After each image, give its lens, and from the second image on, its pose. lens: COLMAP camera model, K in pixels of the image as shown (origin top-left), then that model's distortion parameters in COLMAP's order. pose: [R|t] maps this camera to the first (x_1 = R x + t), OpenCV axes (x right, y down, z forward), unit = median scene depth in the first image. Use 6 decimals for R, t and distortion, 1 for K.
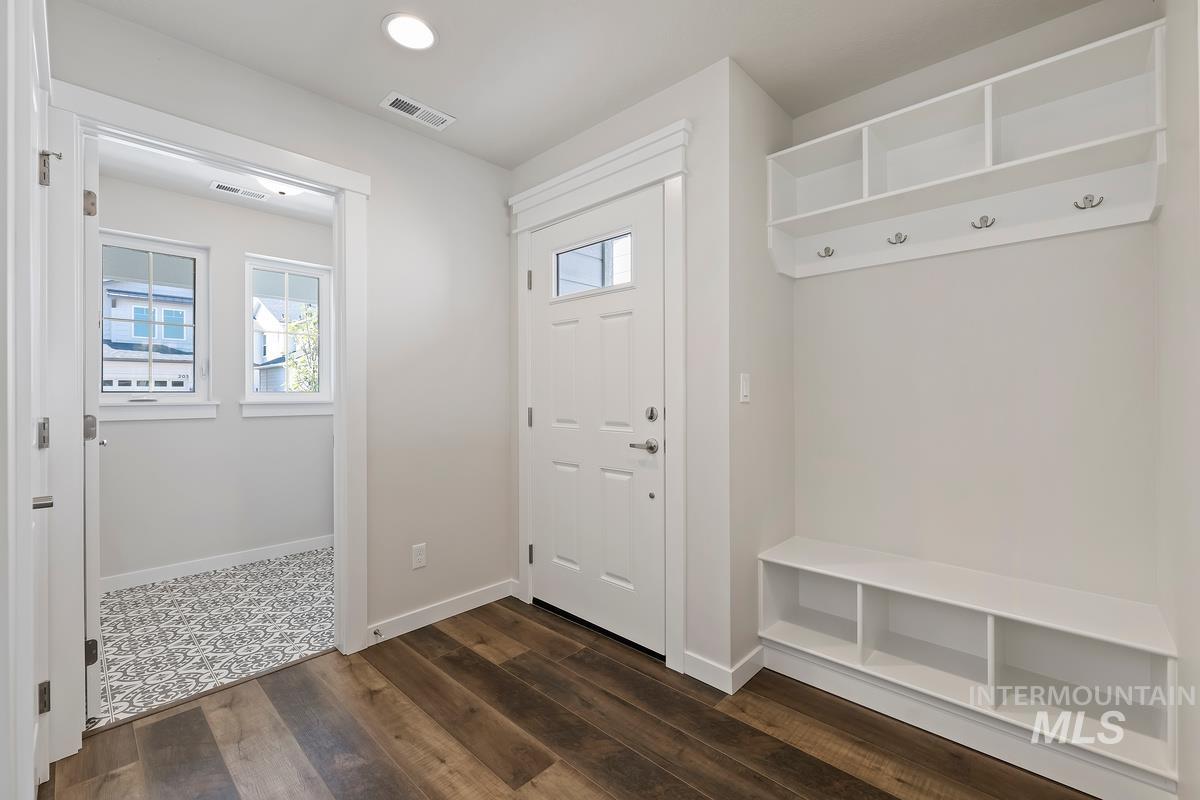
lens RADIAL K [[485.9, 0, 588.8], [0, 485.9, 396.6], [0, 0, 1]] dist [0.001209, 0.000246]
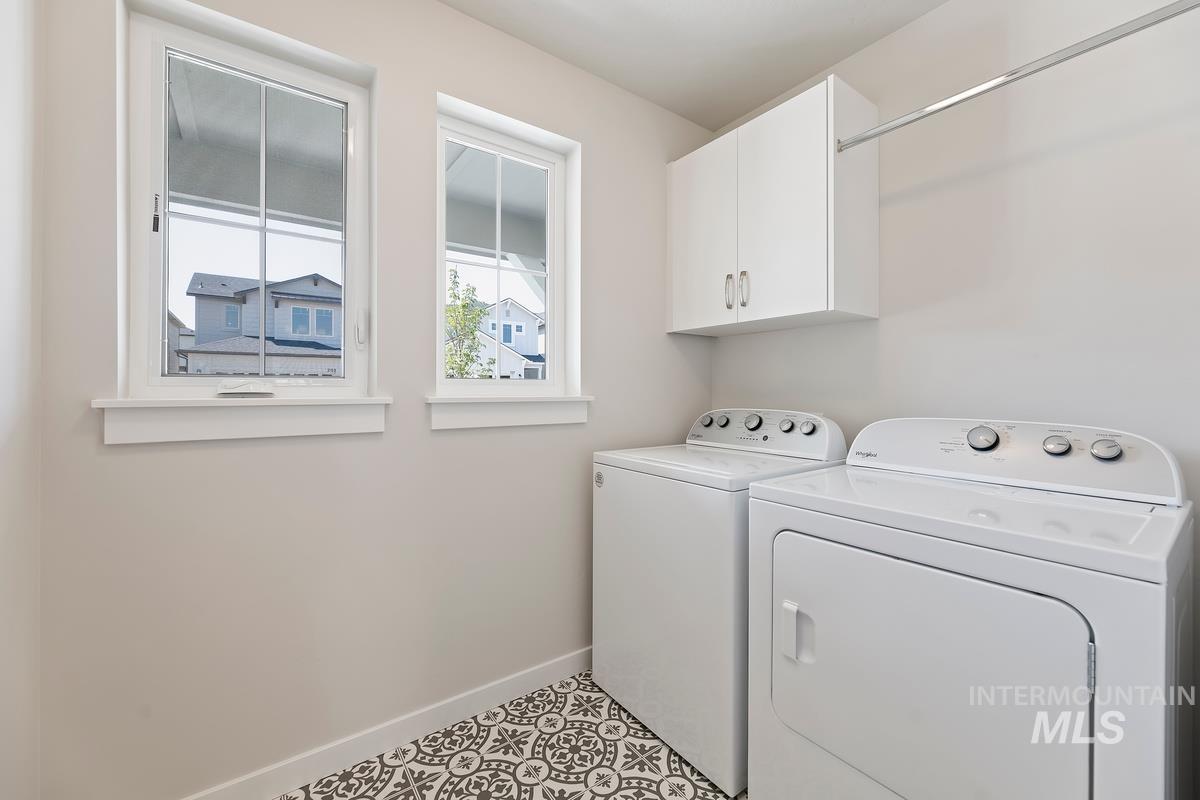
lens RADIAL K [[481.3, 0, 604.9], [0, 481.3, 390.8], [0, 0, 1]] dist [-0.000622, -0.000060]
pose [[0.983992, 0.005327, -0.178131, -0.428254], [-0.005285, 0.999986, 0.000709, 0.002230], [0.178132, 0.000243, 0.984007, 0.524404]]
